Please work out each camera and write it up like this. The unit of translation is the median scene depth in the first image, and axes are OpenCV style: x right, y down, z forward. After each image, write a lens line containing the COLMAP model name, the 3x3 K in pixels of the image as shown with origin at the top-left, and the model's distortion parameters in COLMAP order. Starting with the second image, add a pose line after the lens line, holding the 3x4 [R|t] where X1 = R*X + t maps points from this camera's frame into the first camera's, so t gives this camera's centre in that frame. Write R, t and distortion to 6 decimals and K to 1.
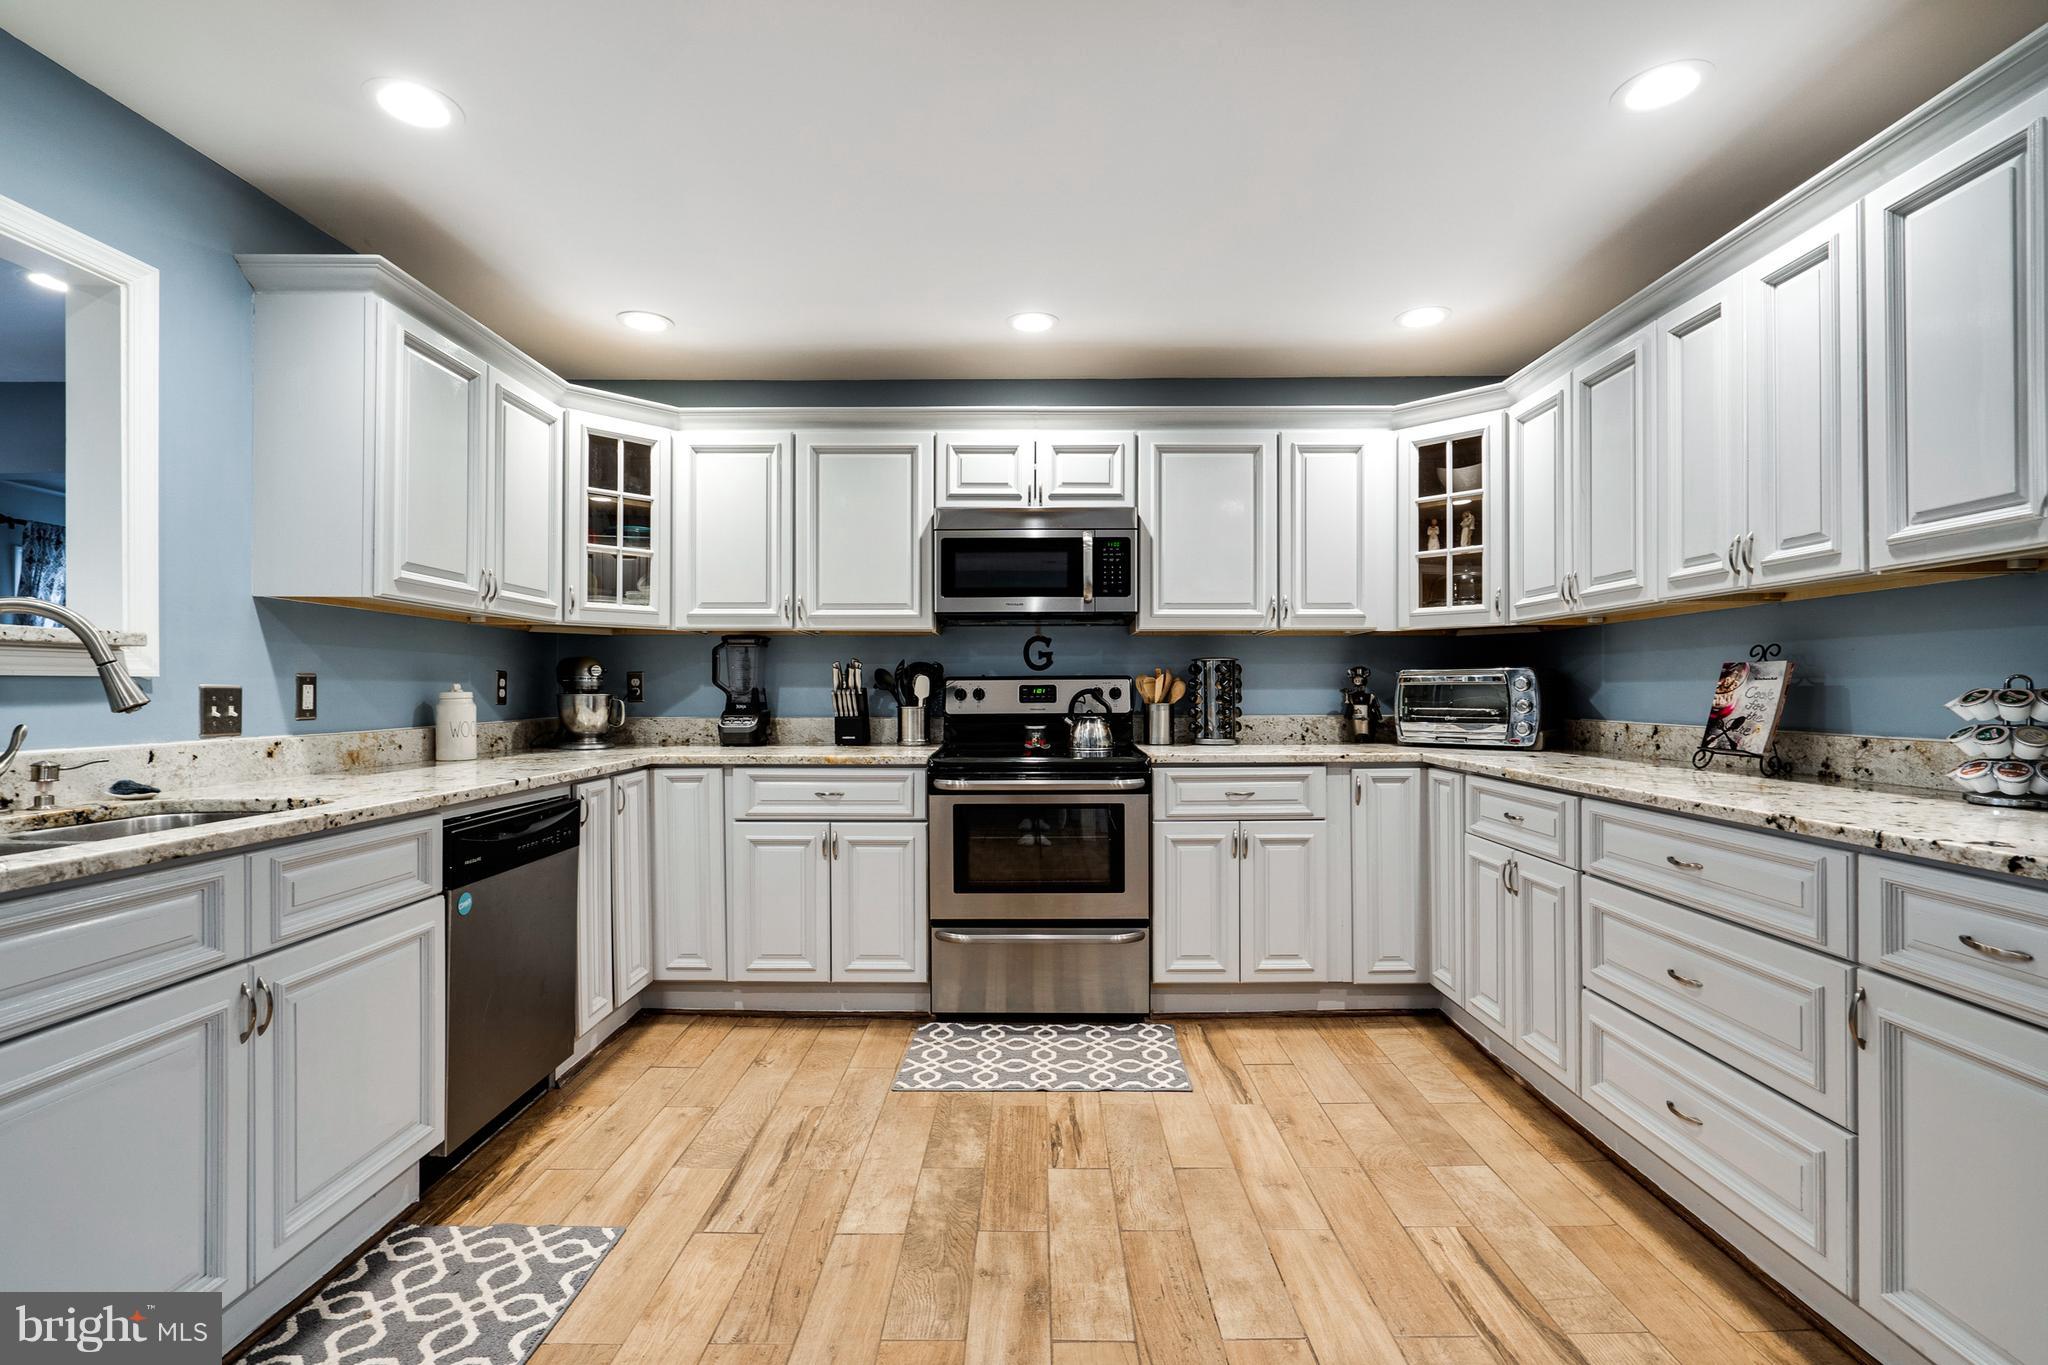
lens RADIAL K [[939.1, 0, 1023.8], [0, 939.1, 688.6], [0, 0, 1]] dist [-0.004398, 0.004019]
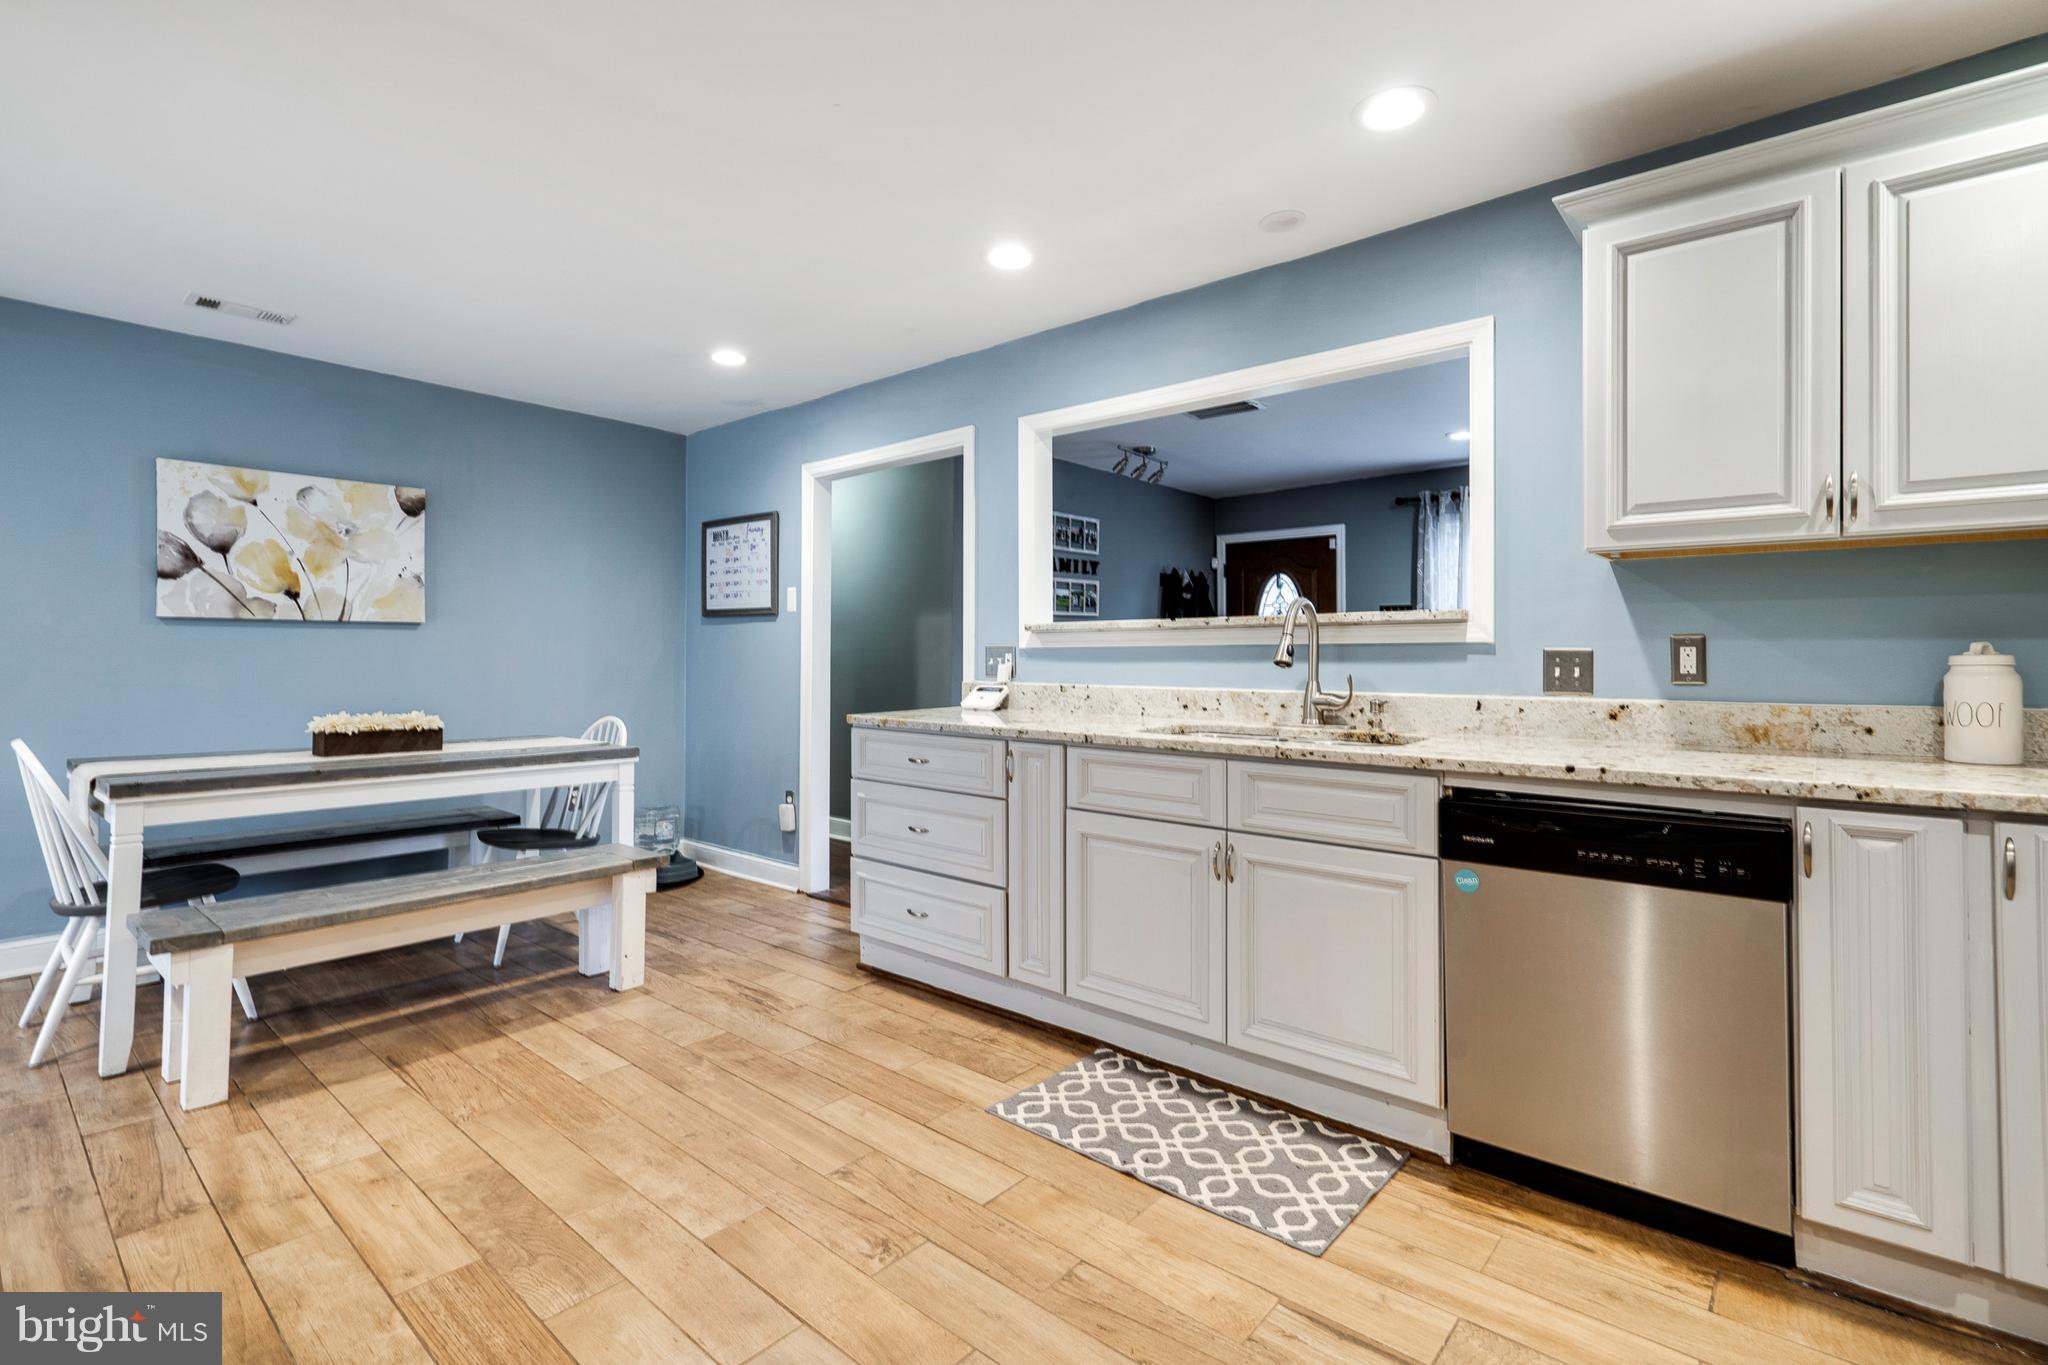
lens RADIAL K [[939.1, 0, 1009.5], [0, 939.1, 628.6], [0, 0, 1]] dist [-0.004398, 0.004019]
pose [[-0.647905, -0.015103, -0.761572, 0.356981], [0.005053, 0.999696, -0.024125, -0.002999], [0.761705, -0.019479, -0.647631, 1.065452]]
